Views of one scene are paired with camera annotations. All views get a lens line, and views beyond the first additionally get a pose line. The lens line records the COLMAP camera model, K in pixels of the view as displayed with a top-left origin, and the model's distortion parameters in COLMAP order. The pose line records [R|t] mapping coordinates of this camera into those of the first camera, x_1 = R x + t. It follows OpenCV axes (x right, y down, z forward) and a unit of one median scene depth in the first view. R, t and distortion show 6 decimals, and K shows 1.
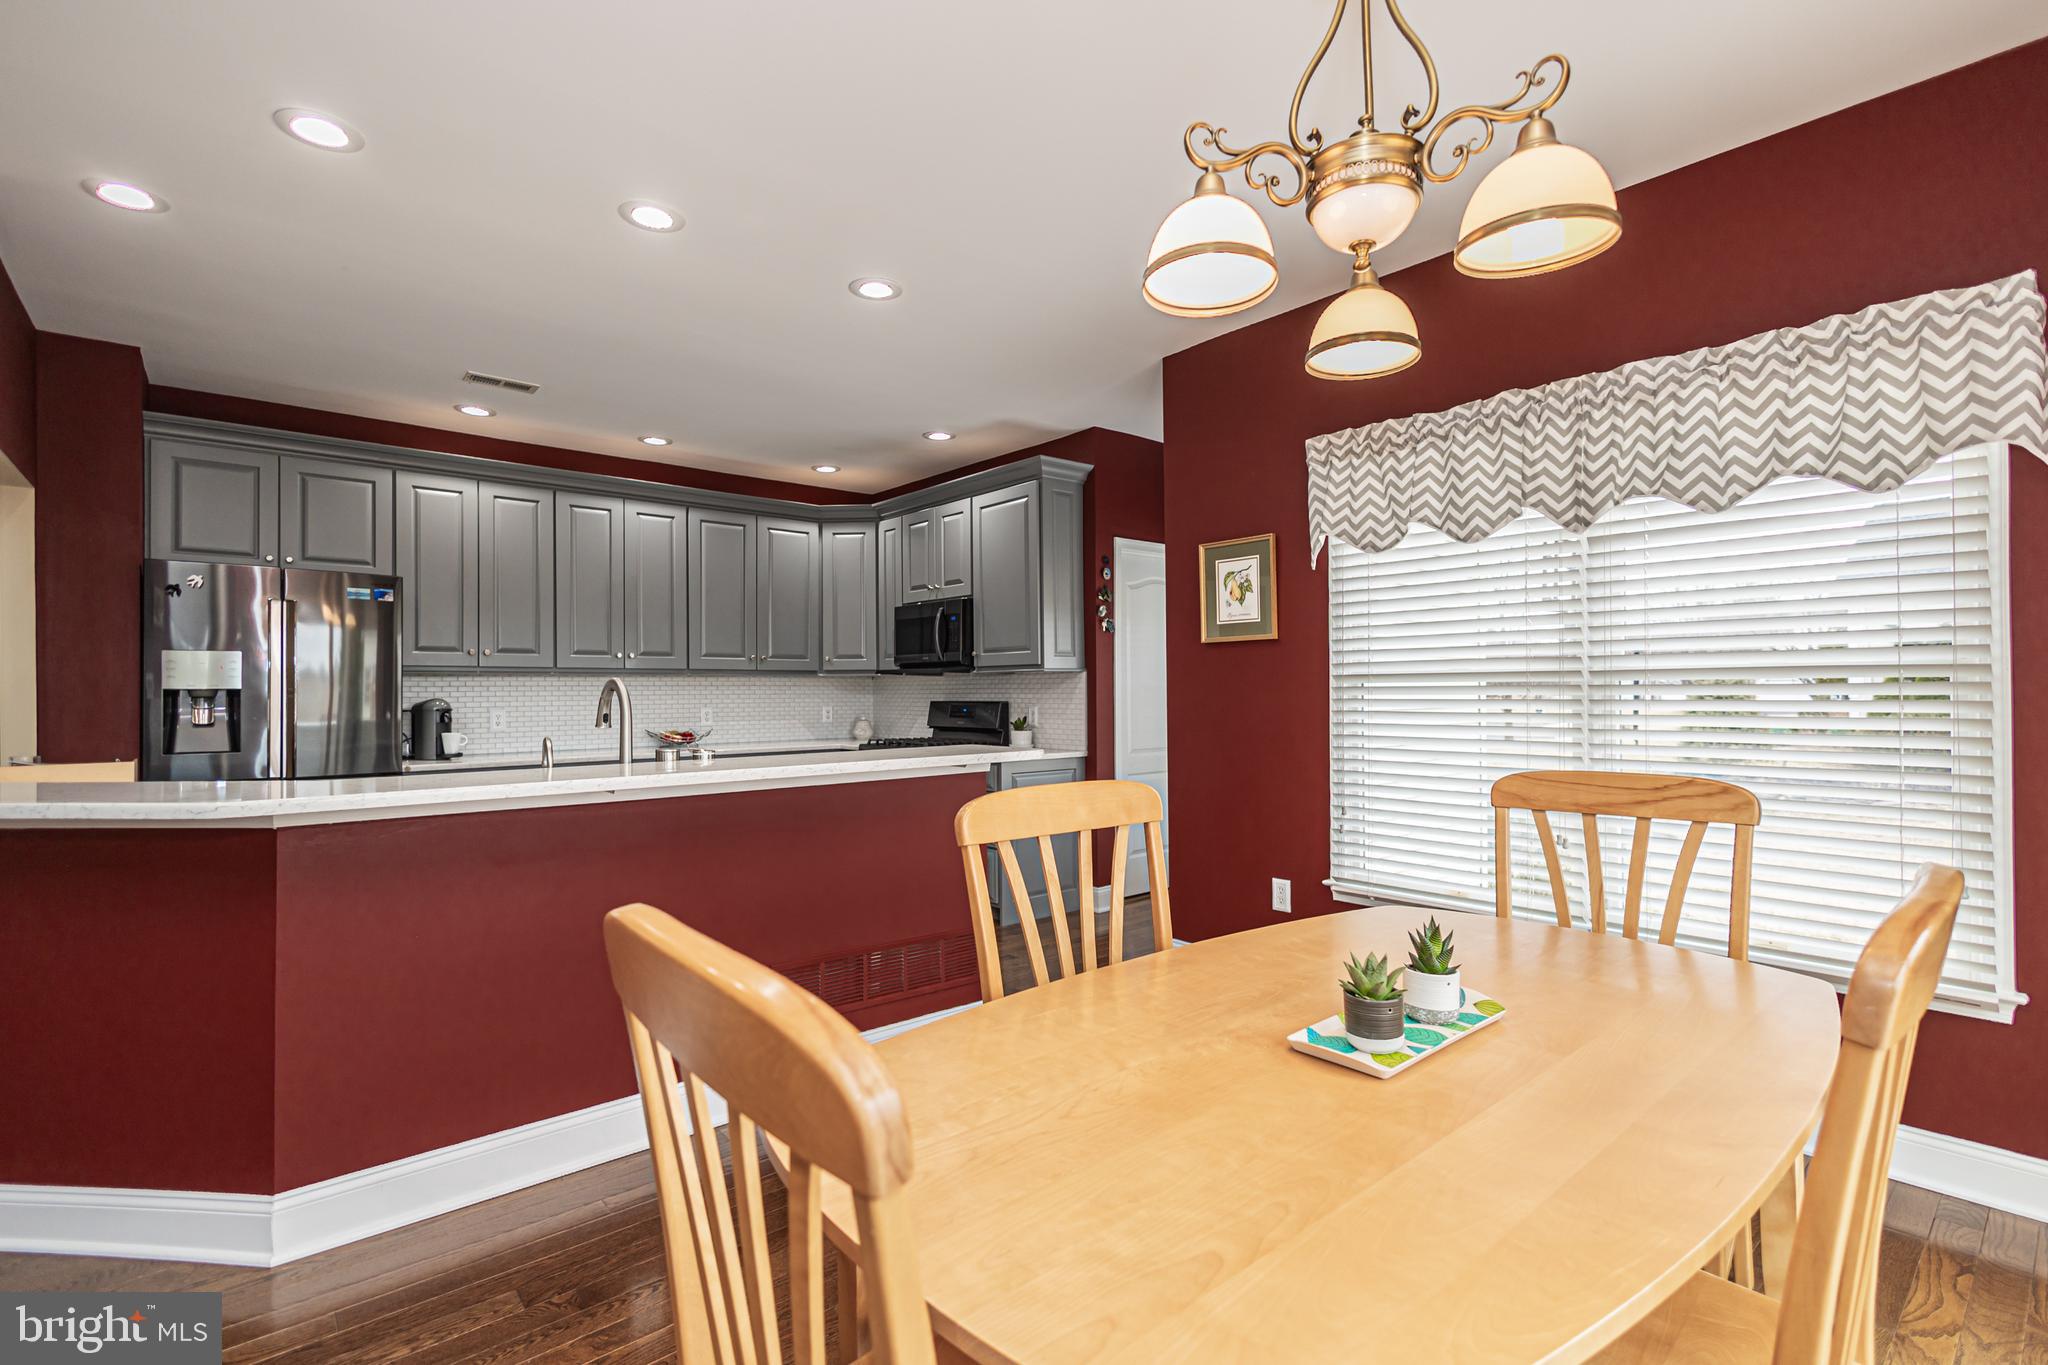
lens RADIAL K [[938.0, 0, 967.5], [0, 938.0, 685.6], [0, 0, 1]] dist [0.000307, -0.000131]
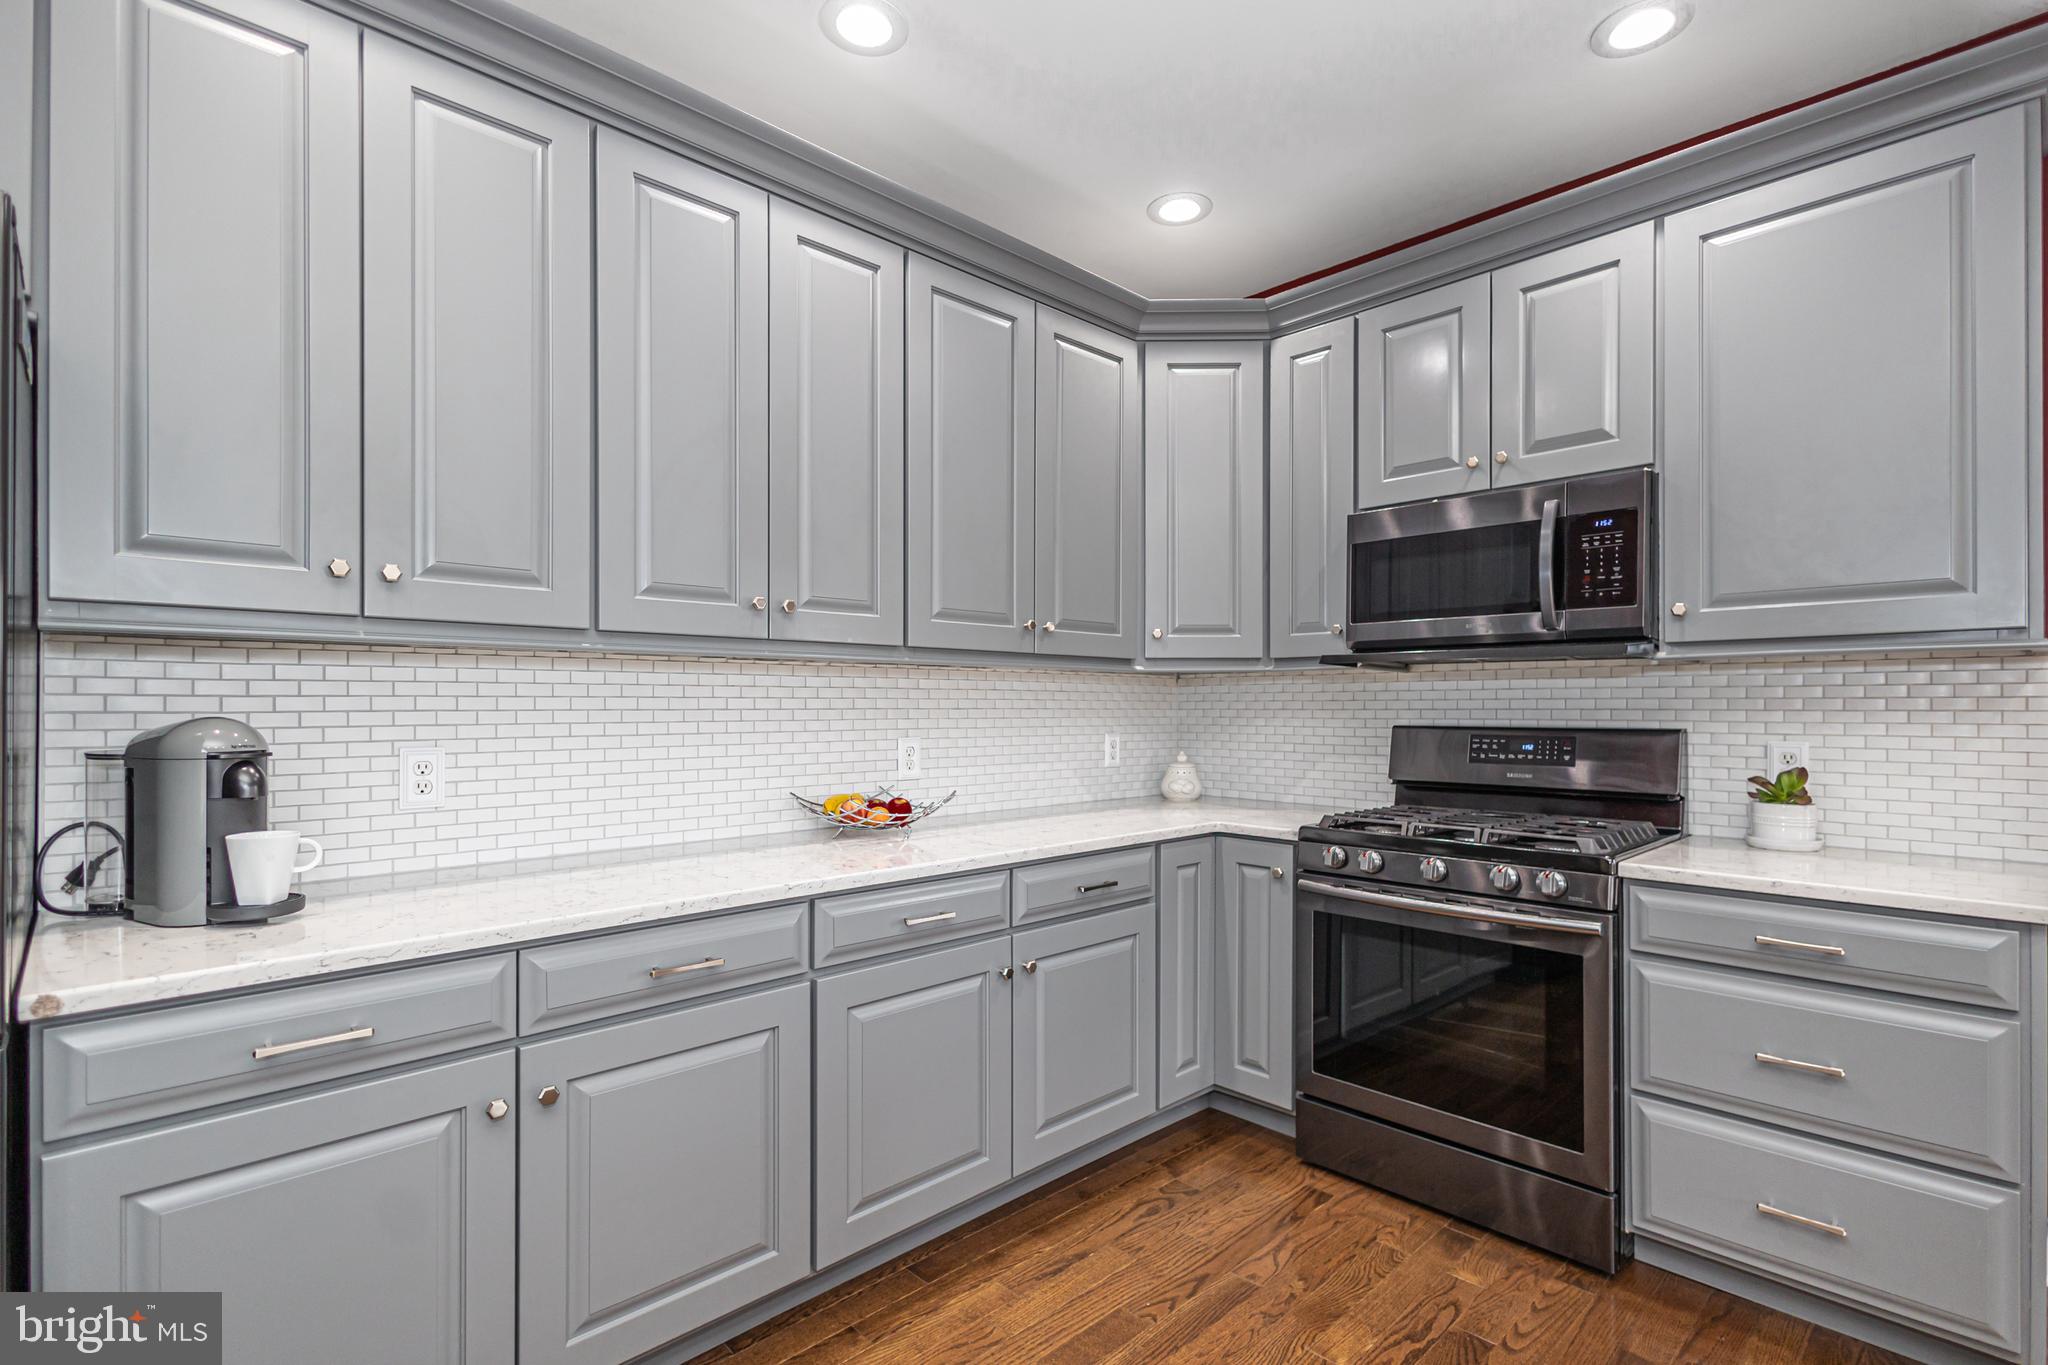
lens RADIAL K [[972.8, 0, 994.0], [0, 972.8, 708.0], [0, 0, 1]] dist [0.001970, -0.001169]
pose [[0.997136, 0.005978, 0.075397, -0.323748], [-0.006526, 0.999954, 0.007024, 0.006532], [-0.075352, -0.007496, 0.997129, 0.638391]]
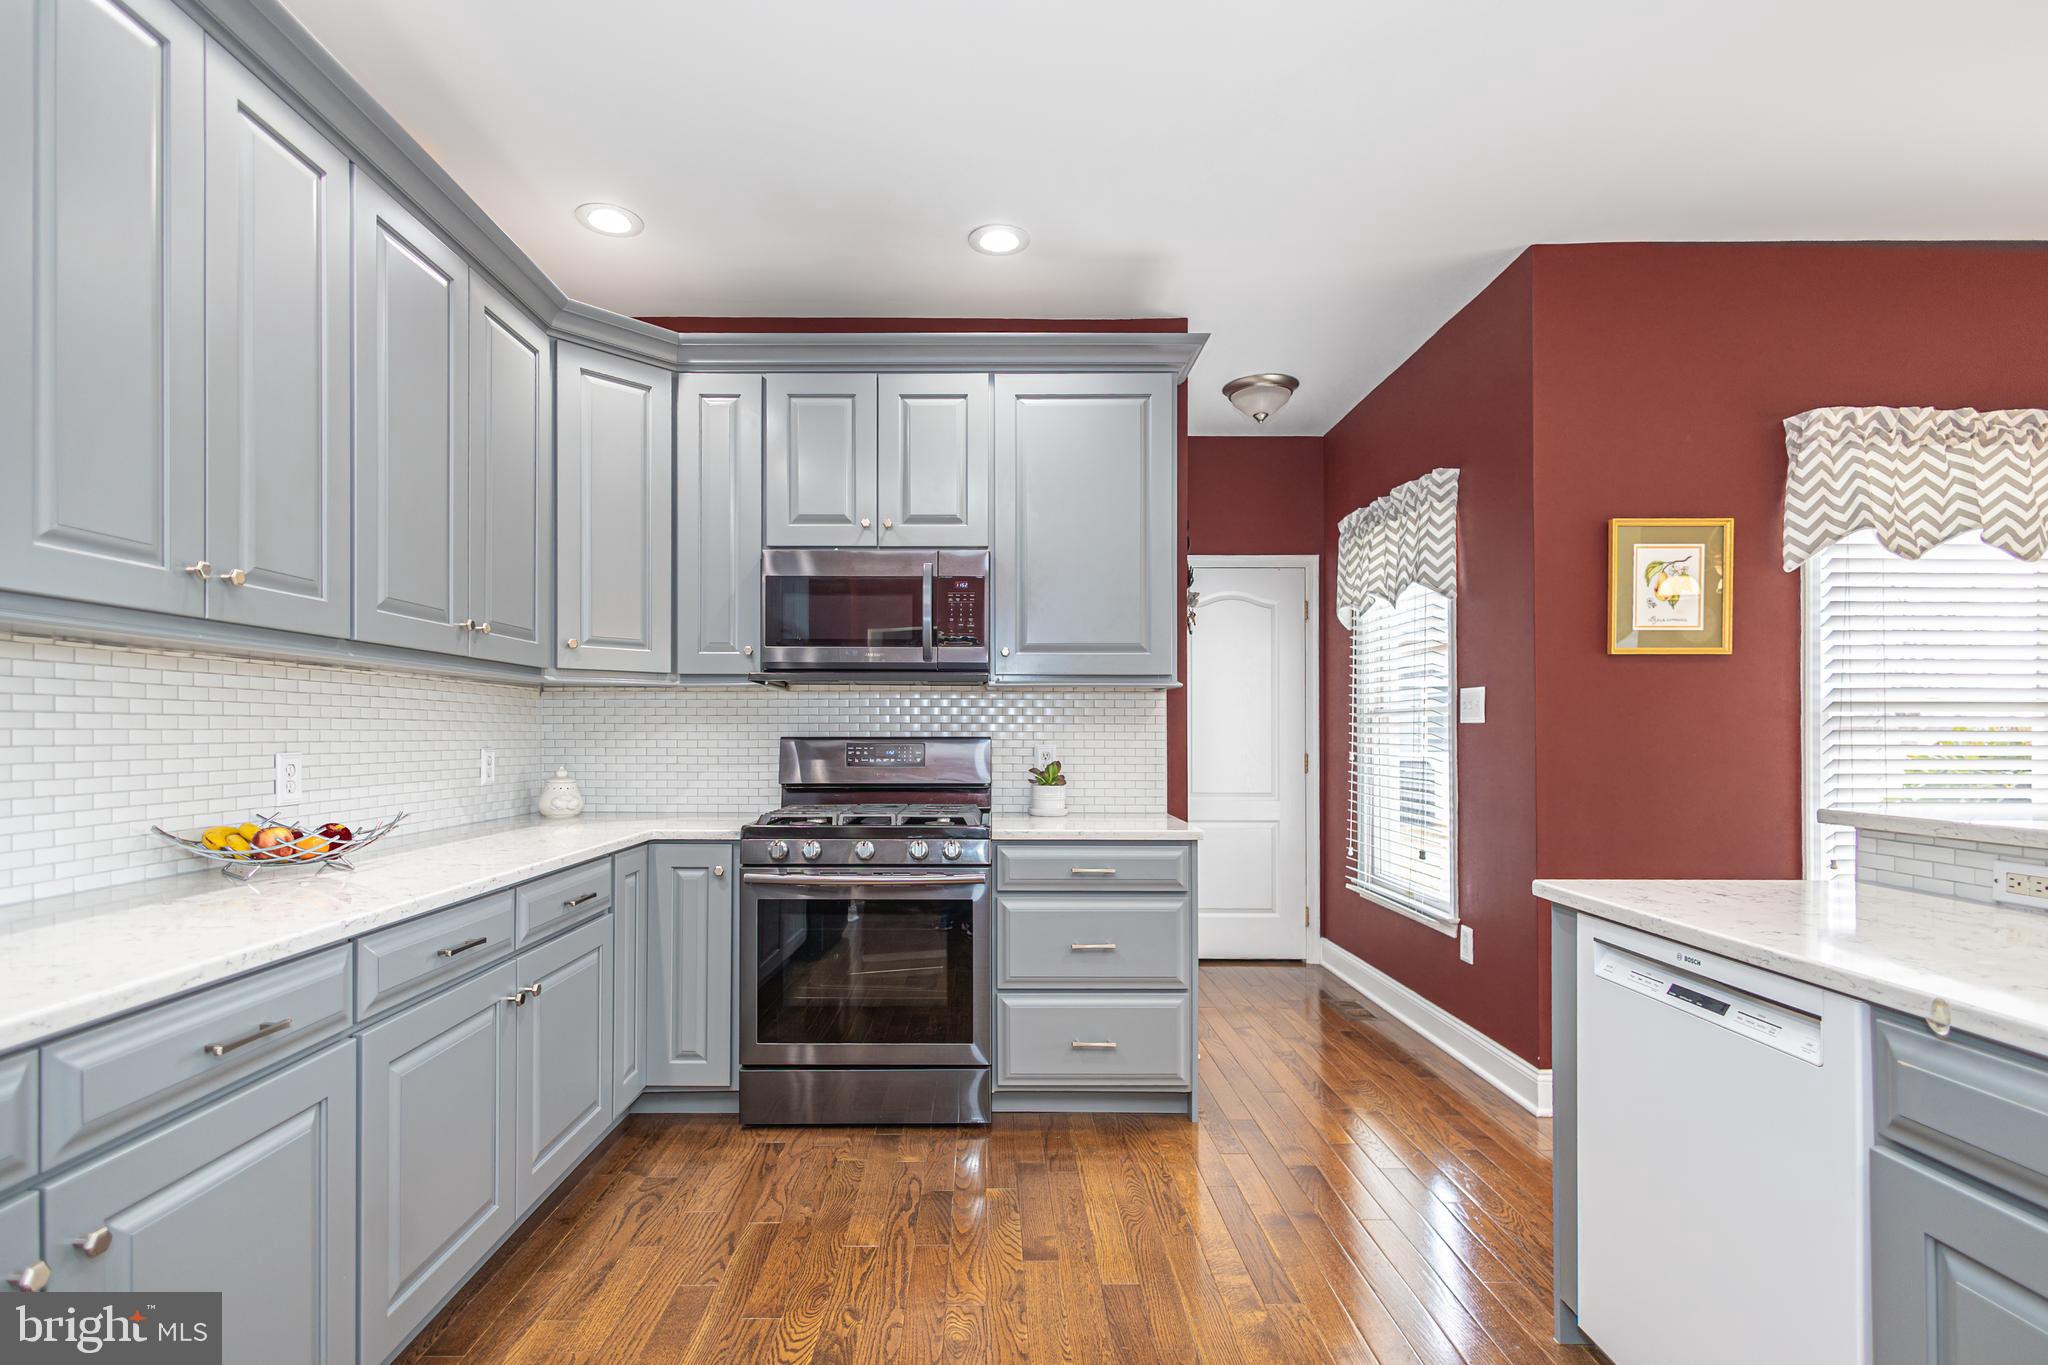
lens RADIAL K [[996.3, 0, 997.5], [0, 996.3, 732.6], [0, 0, 1]] dist [0.002652, -0.000451]
pose [[0.620567, 0.006881, 0.784123, -0.483885], [-0.009878, 0.999951, -0.000958, 0.015462], [-0.784091, -0.007151, 0.620605, 0.657878]]
